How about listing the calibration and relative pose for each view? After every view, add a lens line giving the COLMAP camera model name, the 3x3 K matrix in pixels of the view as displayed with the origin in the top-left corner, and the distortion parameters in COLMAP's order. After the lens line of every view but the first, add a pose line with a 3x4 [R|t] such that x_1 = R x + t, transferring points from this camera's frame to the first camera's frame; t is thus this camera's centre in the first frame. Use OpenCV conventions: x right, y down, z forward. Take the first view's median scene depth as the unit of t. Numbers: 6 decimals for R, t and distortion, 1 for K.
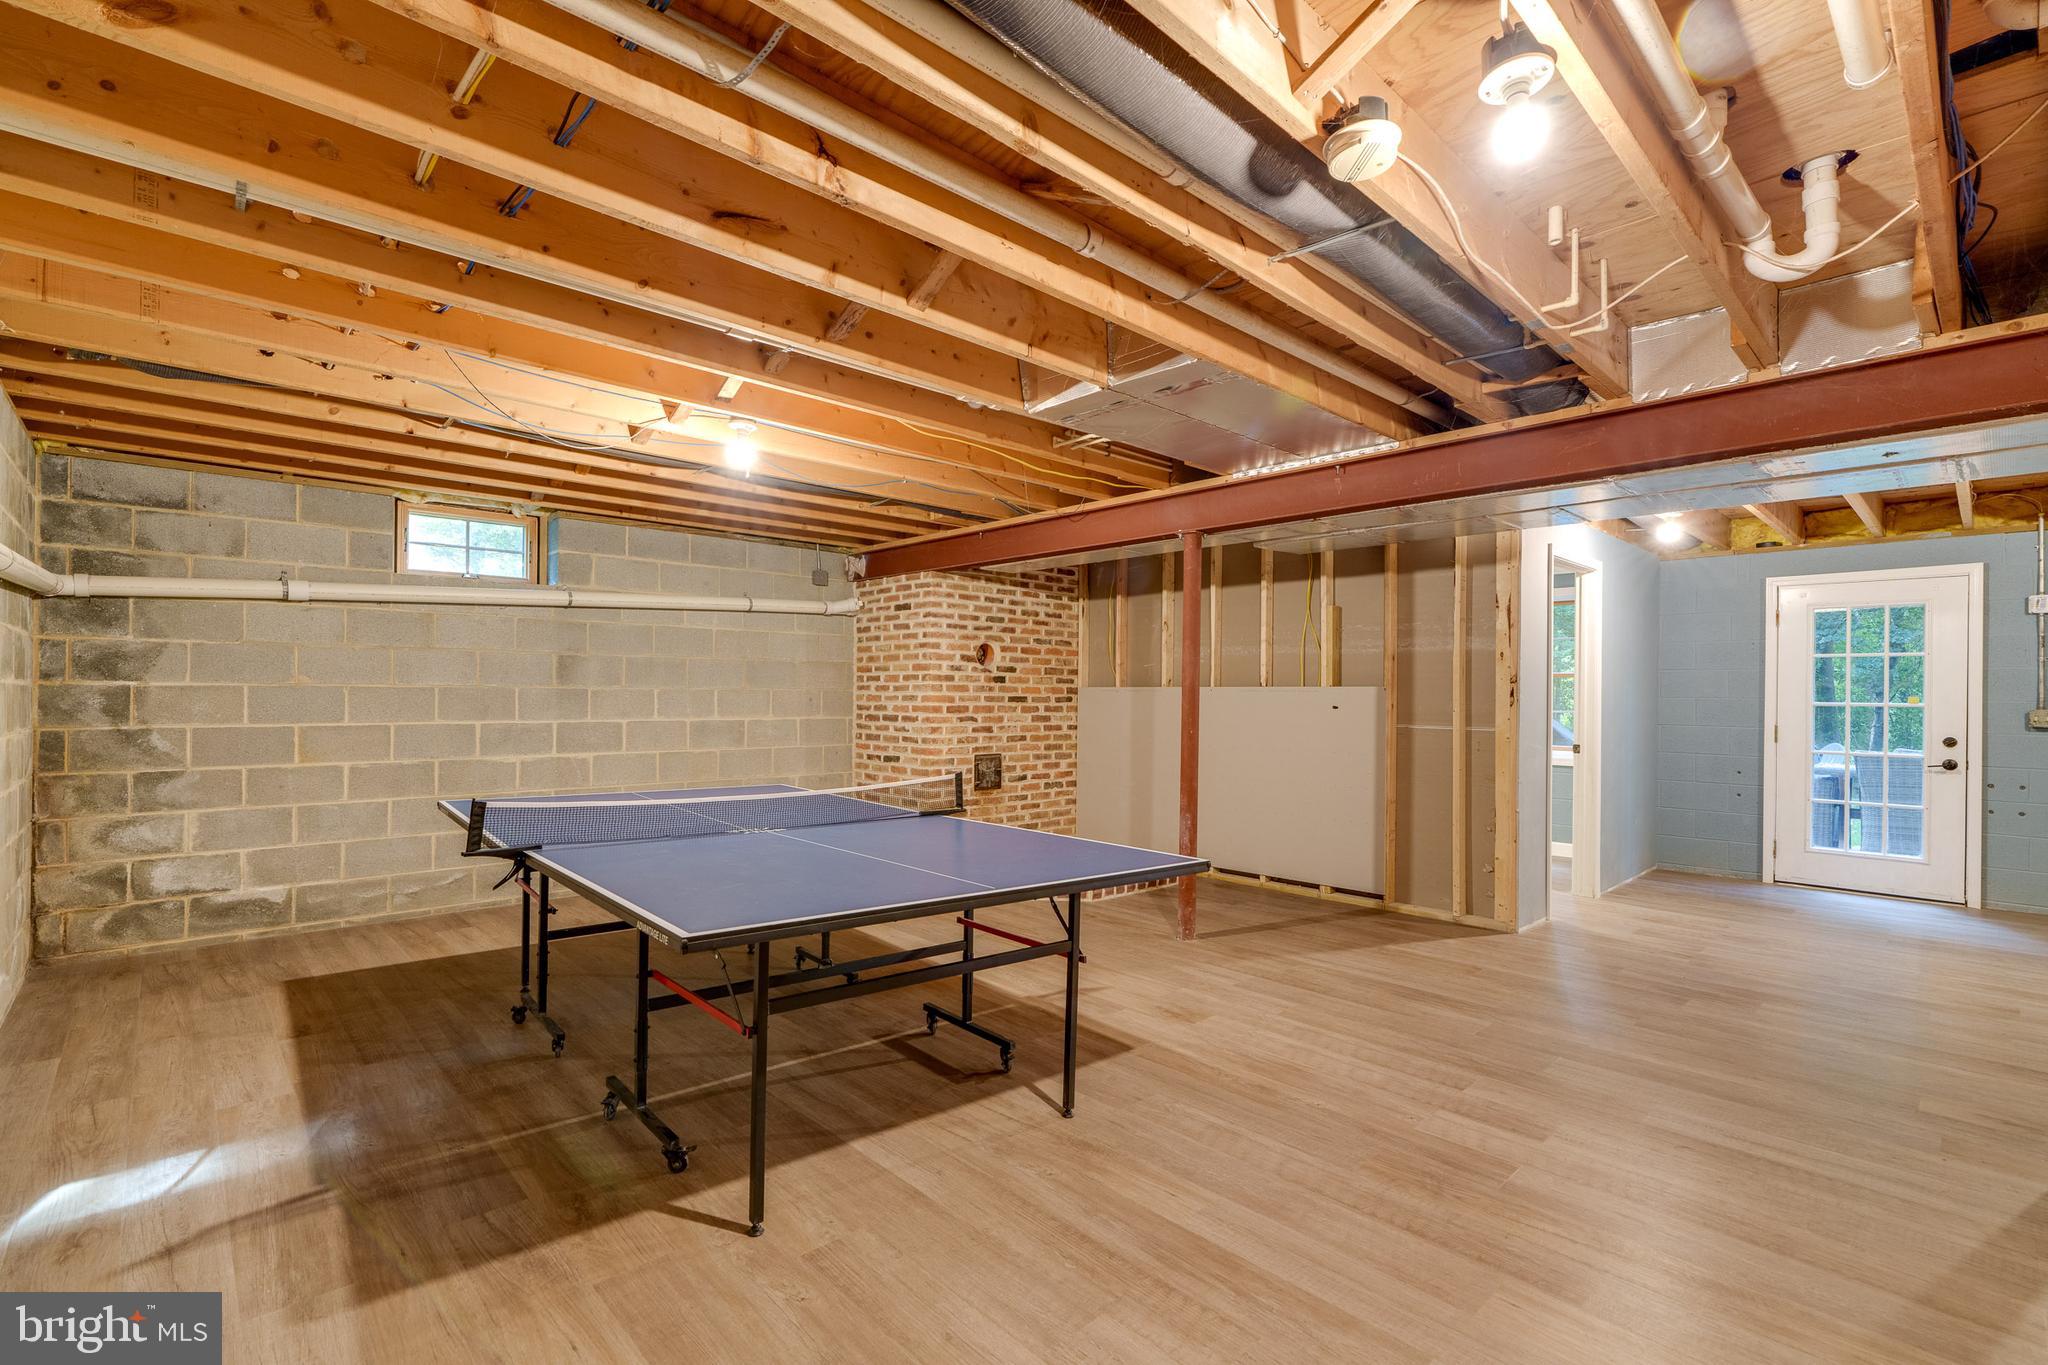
lens RADIAL K [[920.3, 0, 1017.0], [0, 920.3, 688.0], [0, 0, 1]] dist [-0.007249, -0.000114]
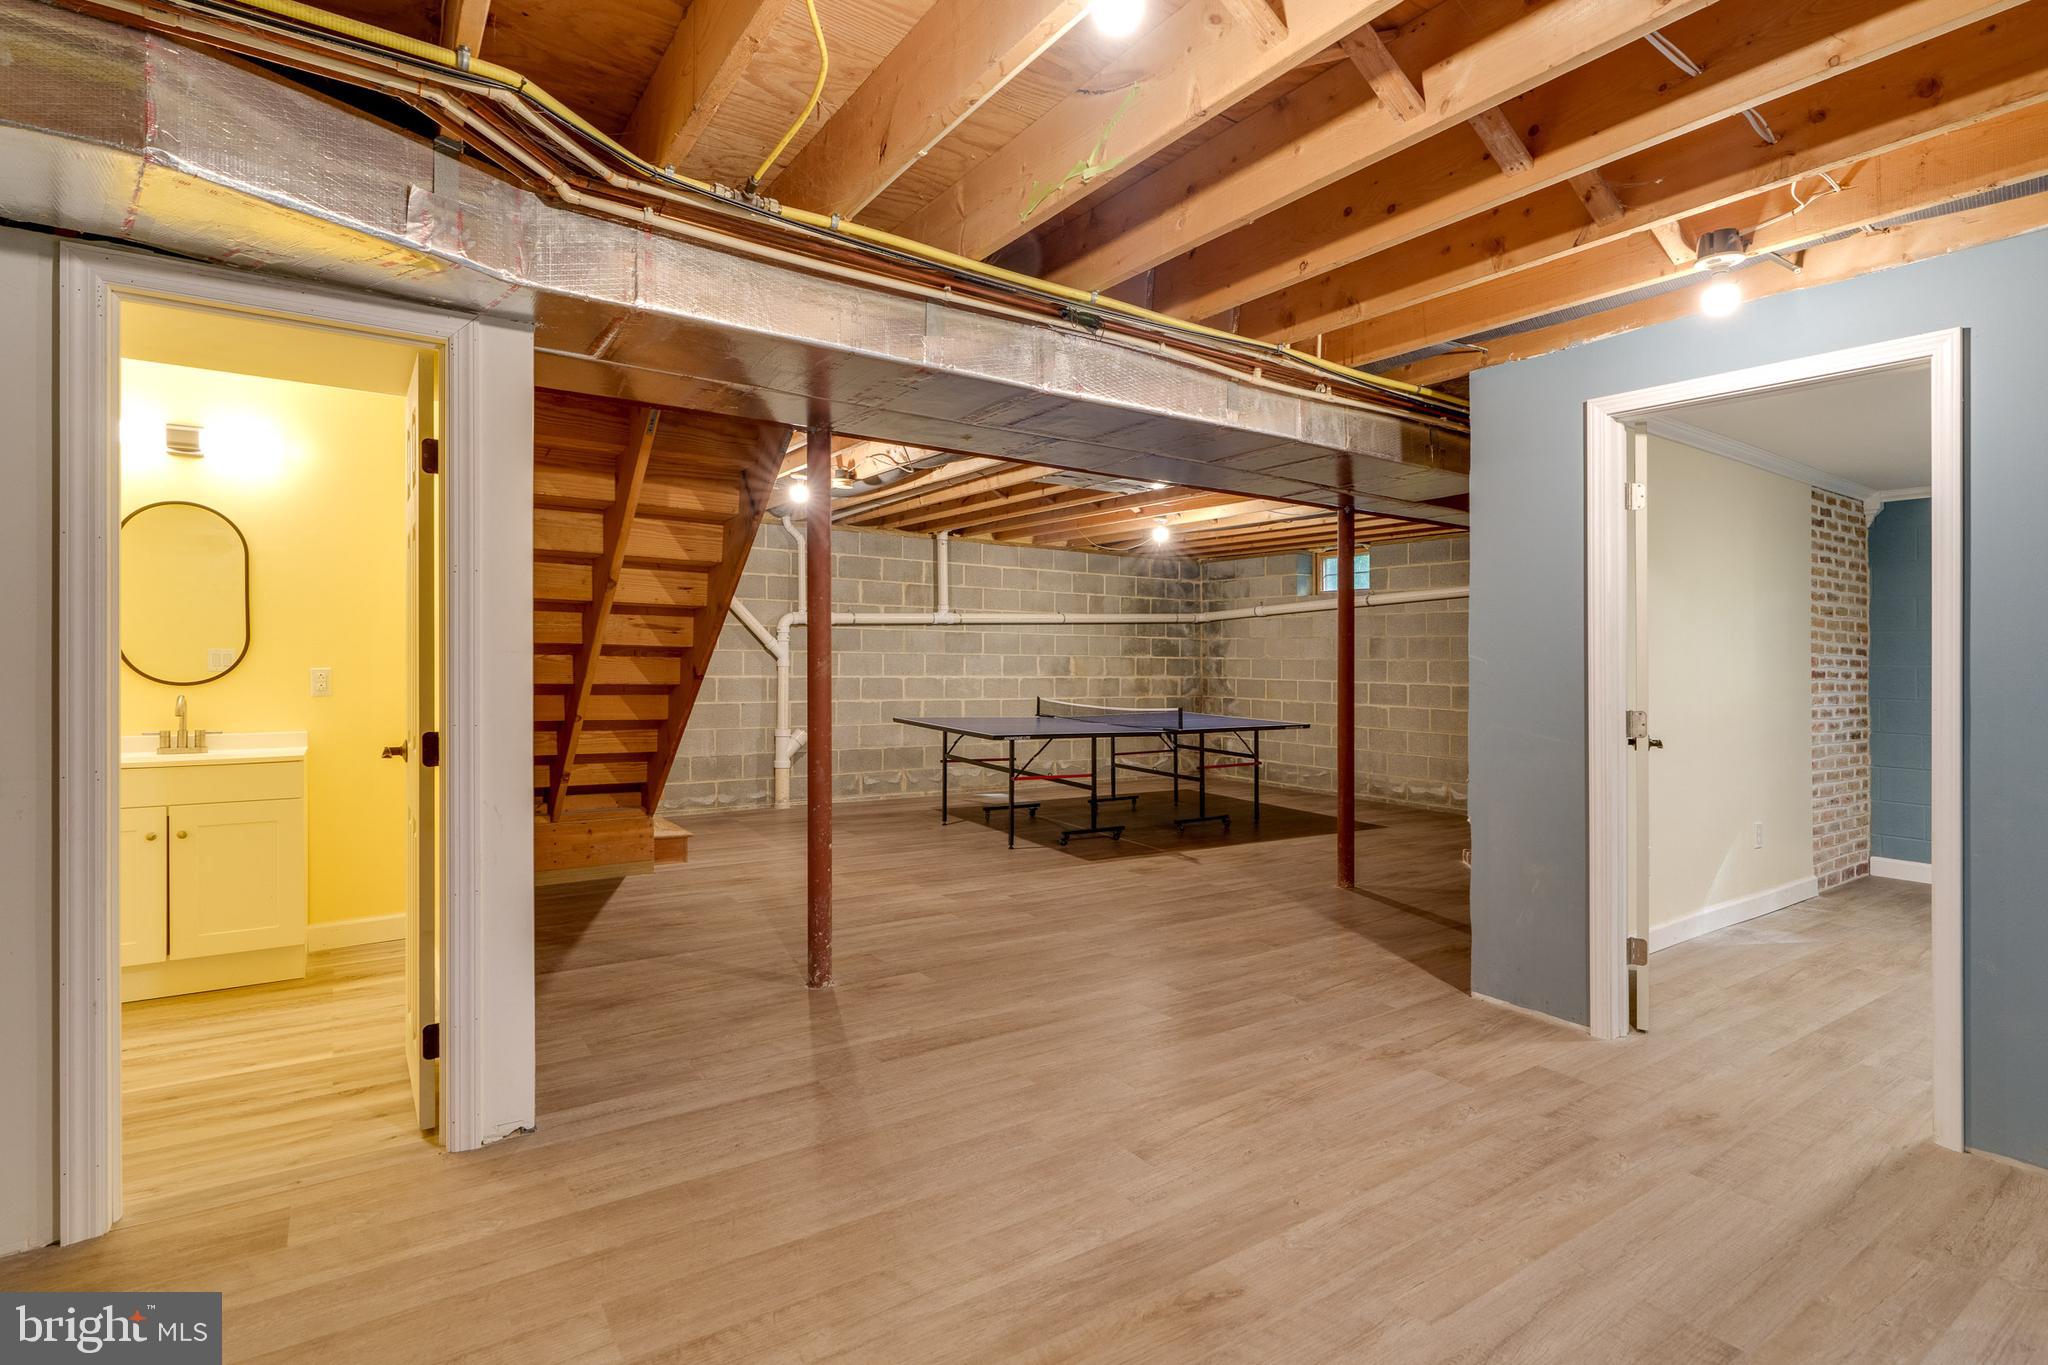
lens RADIAL K [[991.2, 0, 1024.0], [0, 991.2, 682.5], [0, 0, 1]] dist [-0.012392, -0.000297]
pose [[-0.151314, 0.014154, -0.988384, 1.514340], [-0.008279, 0.999844, 0.015586, 0.020119], [0.988451, 0.010541, -0.151174, 0.875613]]
